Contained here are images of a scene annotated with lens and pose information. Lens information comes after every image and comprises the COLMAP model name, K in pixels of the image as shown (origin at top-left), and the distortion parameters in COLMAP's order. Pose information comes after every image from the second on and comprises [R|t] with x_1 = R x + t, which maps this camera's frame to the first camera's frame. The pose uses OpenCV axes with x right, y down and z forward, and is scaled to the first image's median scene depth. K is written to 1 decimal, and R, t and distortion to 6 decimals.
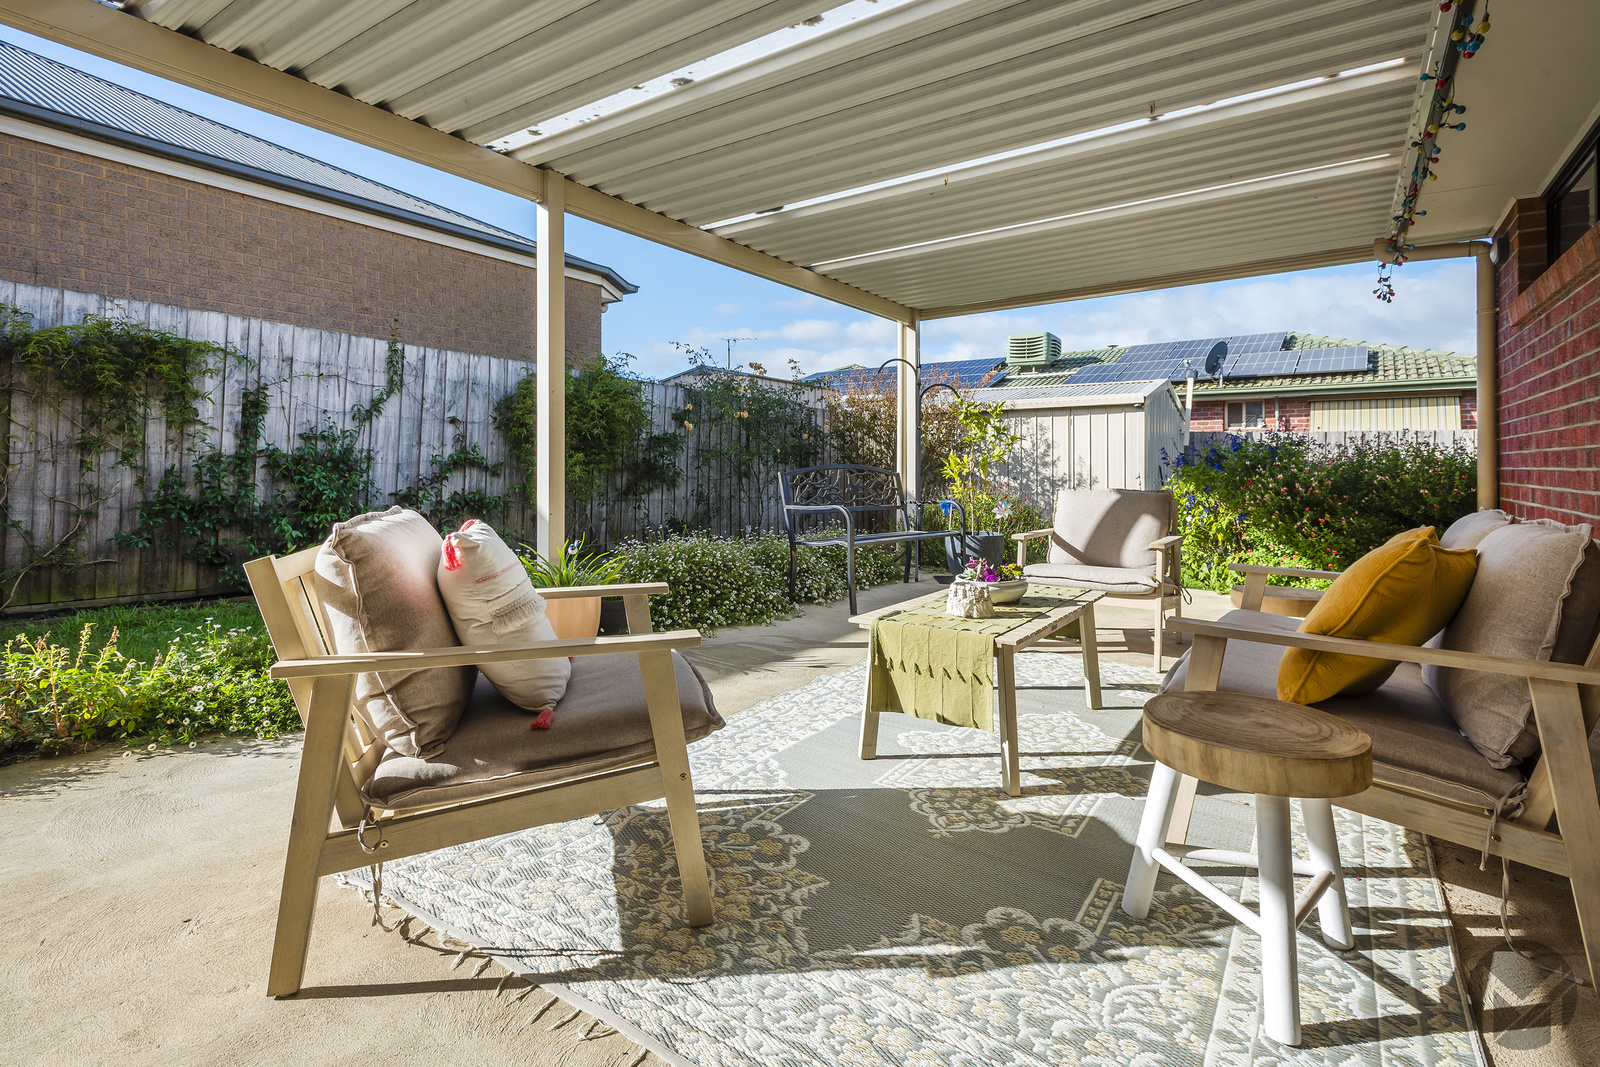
lens RADIAL K [[796.7, 0, 805.0], [0, 796.7, 454.4], [0, 0, 1]] dist [0.002072, -0.000101]
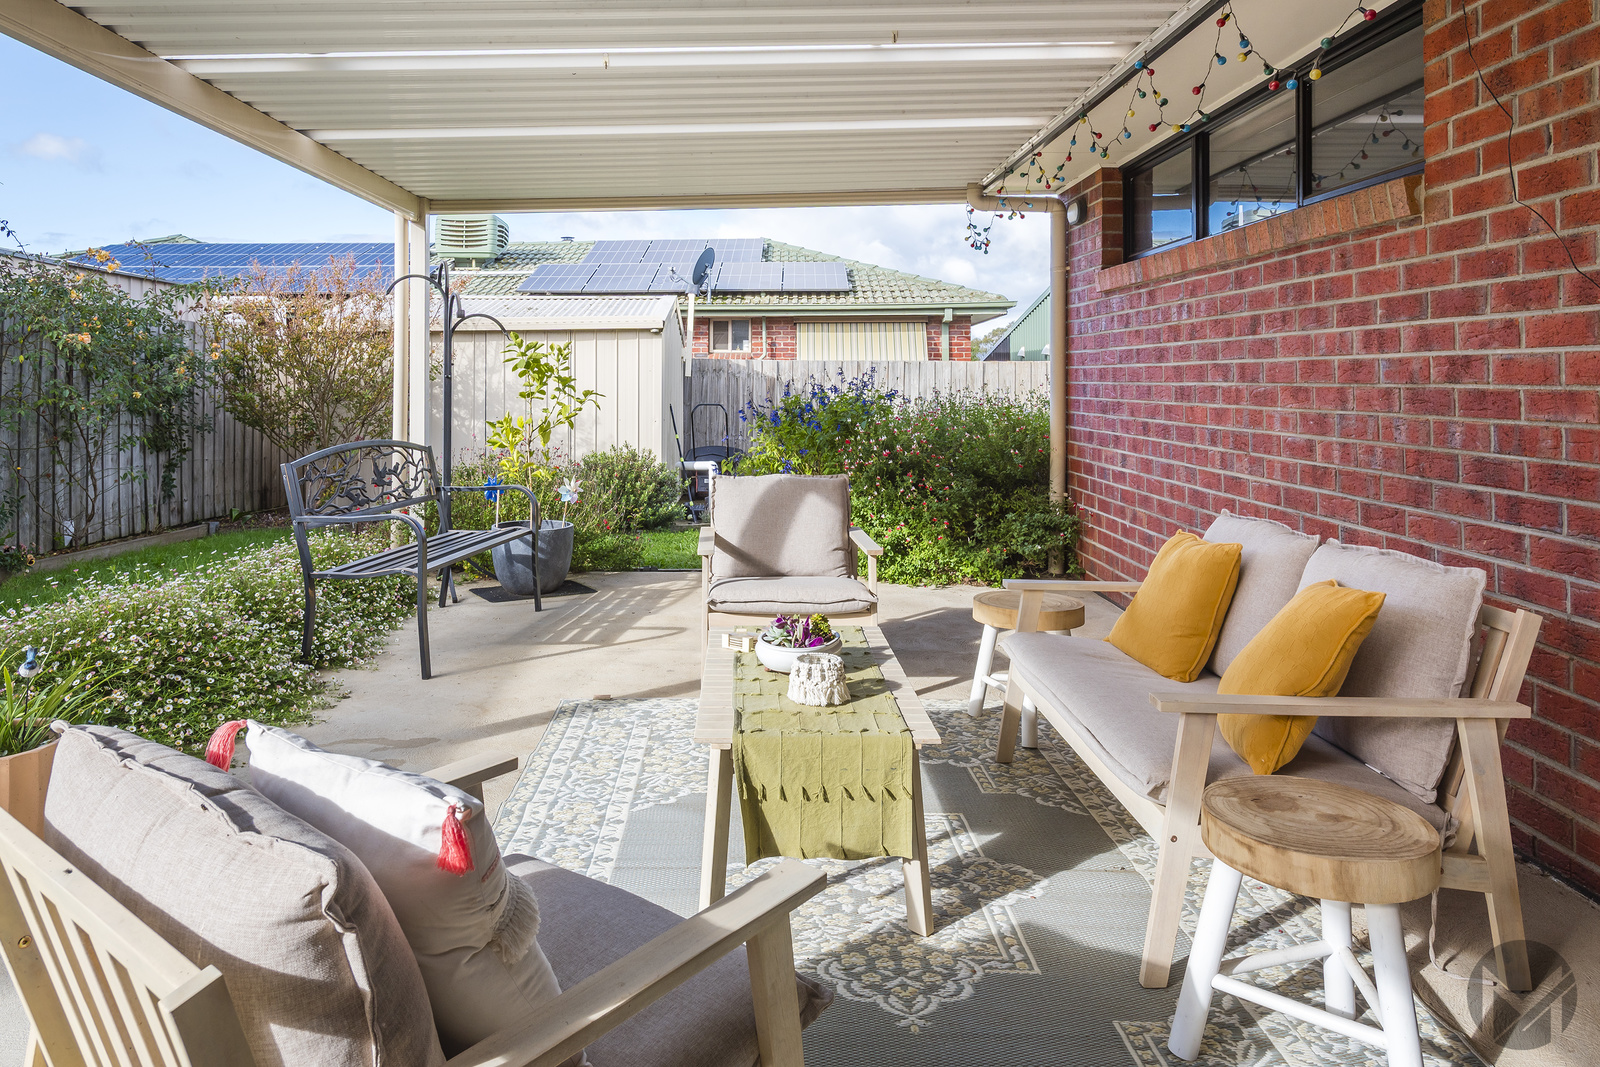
lens RADIAL K [[1078.3, 0, 794.8], [0, 1078.3, 359.6], [0, 0, 1]] dist [0.009242, -0.000390]
pose [[0.823478, 0.008776, 0.567280, -0.192162], [-0.002960, 0.999933, -0.011173, -0.052989], [-0.567340, 0.007522, 0.823449, 0.082186]]
